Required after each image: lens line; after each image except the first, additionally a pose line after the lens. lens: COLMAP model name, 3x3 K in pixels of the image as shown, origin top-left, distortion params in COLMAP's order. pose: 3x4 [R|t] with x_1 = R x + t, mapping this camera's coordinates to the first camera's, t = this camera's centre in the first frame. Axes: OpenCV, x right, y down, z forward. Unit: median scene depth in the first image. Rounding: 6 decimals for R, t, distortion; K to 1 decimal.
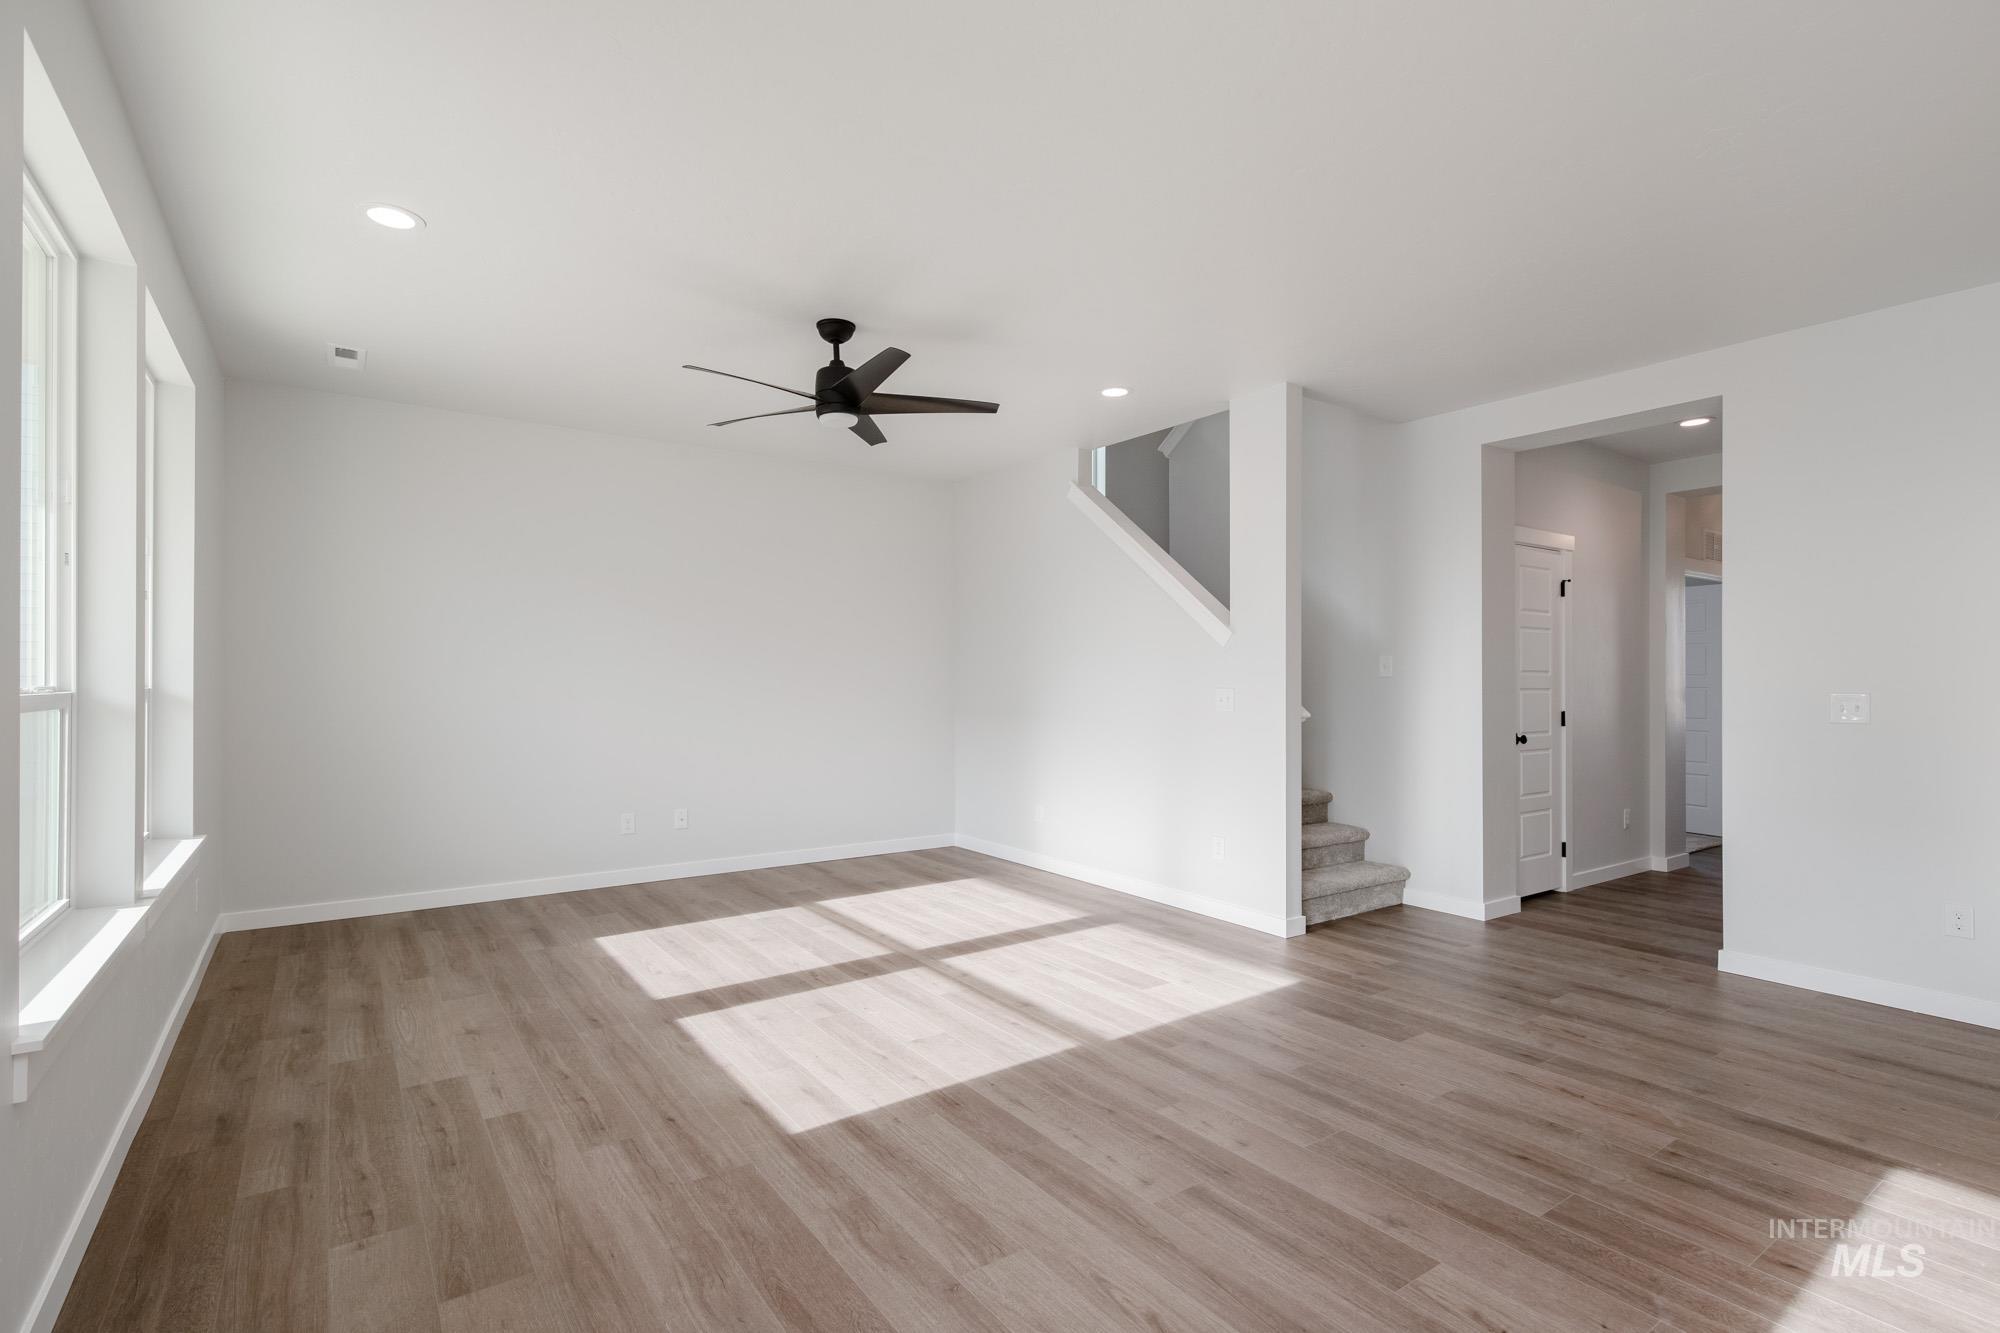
lens RADIAL K [[914.8, 0, 1009.1], [0, 914.8, 683.3], [0, 0, 1]] dist [0.013661, -0.002955]
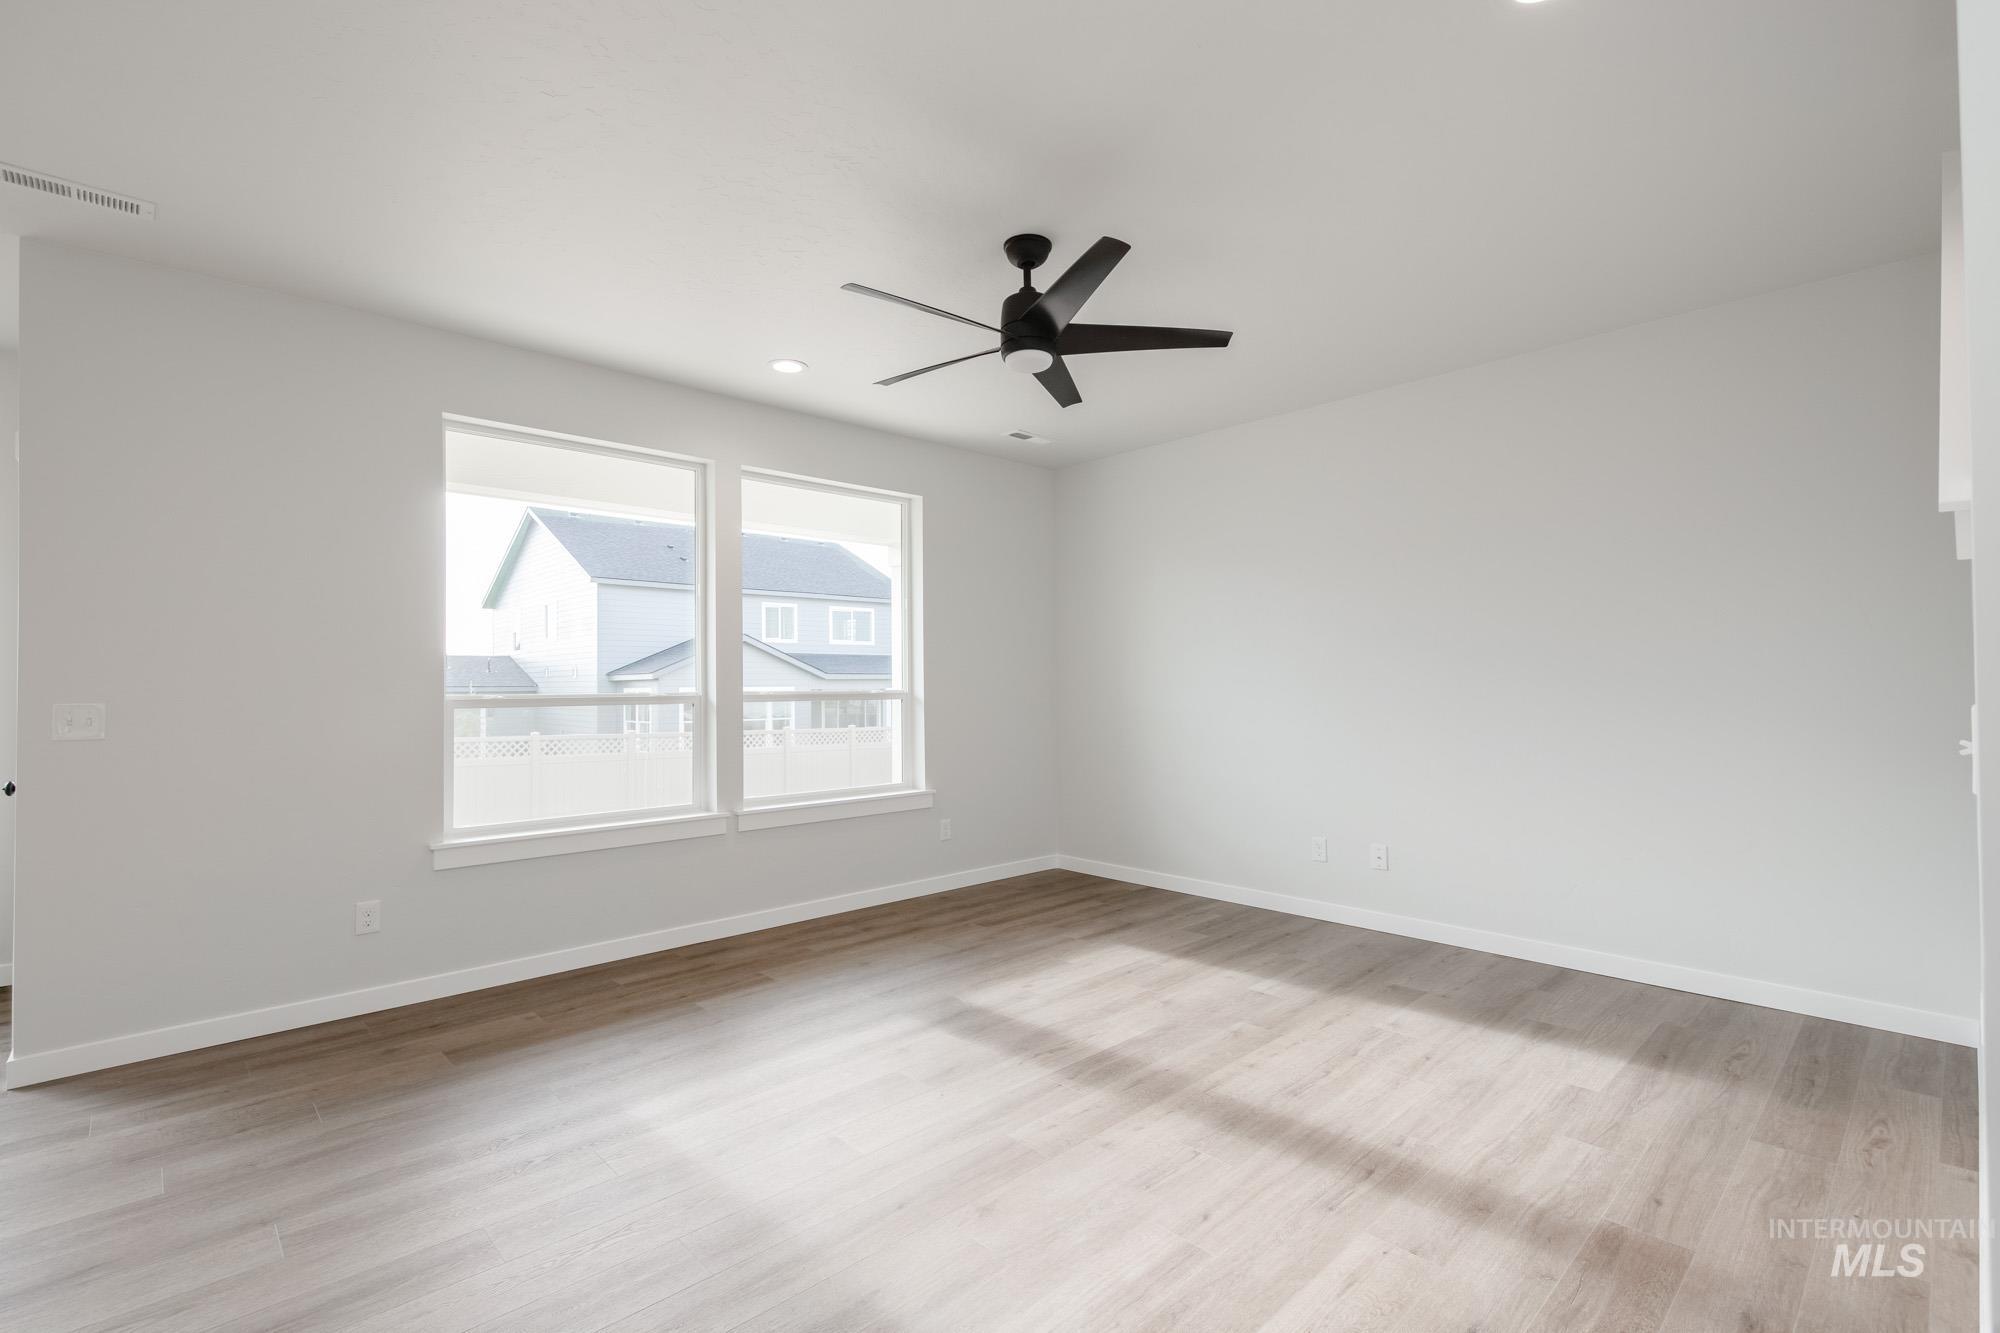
lens RADIAL K [[914.8, 0, 994.6], [0, 914.8, 677.3], [0, 0, 1]] dist [0.013661, -0.002955]
pose [[0.135322, -0.013251, -0.990713, 0.788160], [0.006522, 0.999901, -0.012483, 0.001619], [0.990780, -0.004772, 0.135395, 1.143507]]
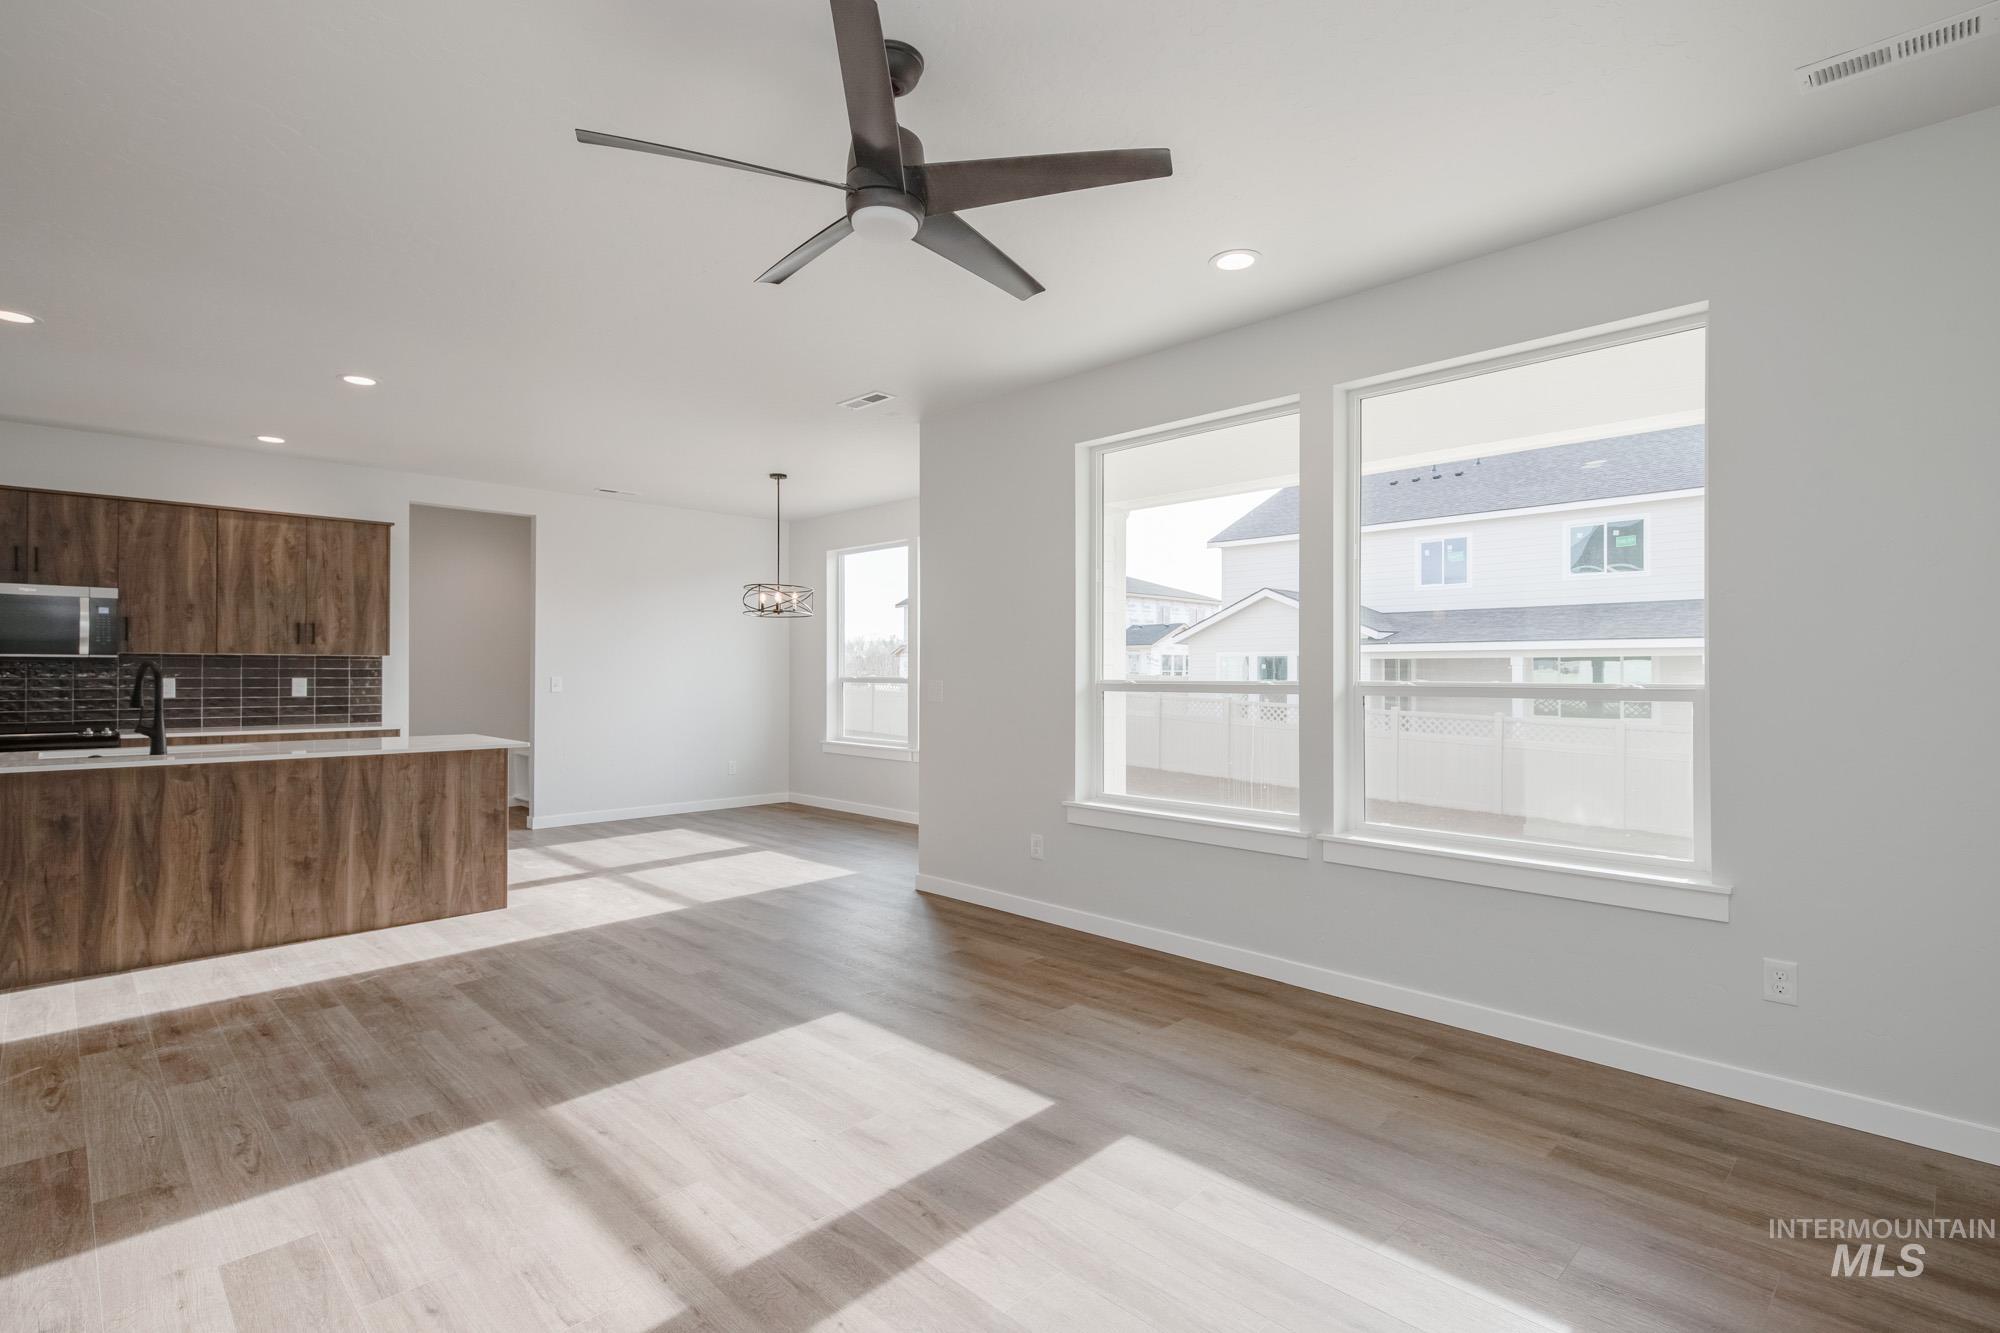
lens RADIAL K [[959.9, 0, 1010.1], [0, 959.9, 668.9], [0, 0, 1]] dist [0.014202, -0.004861]
pose [[-0.987298, -0.006378, -0.158754, -0.225843], [-0.006015, 0.999978, -0.002762, -0.007297], [0.158768, -0.001772, -0.987314, 2.138082]]
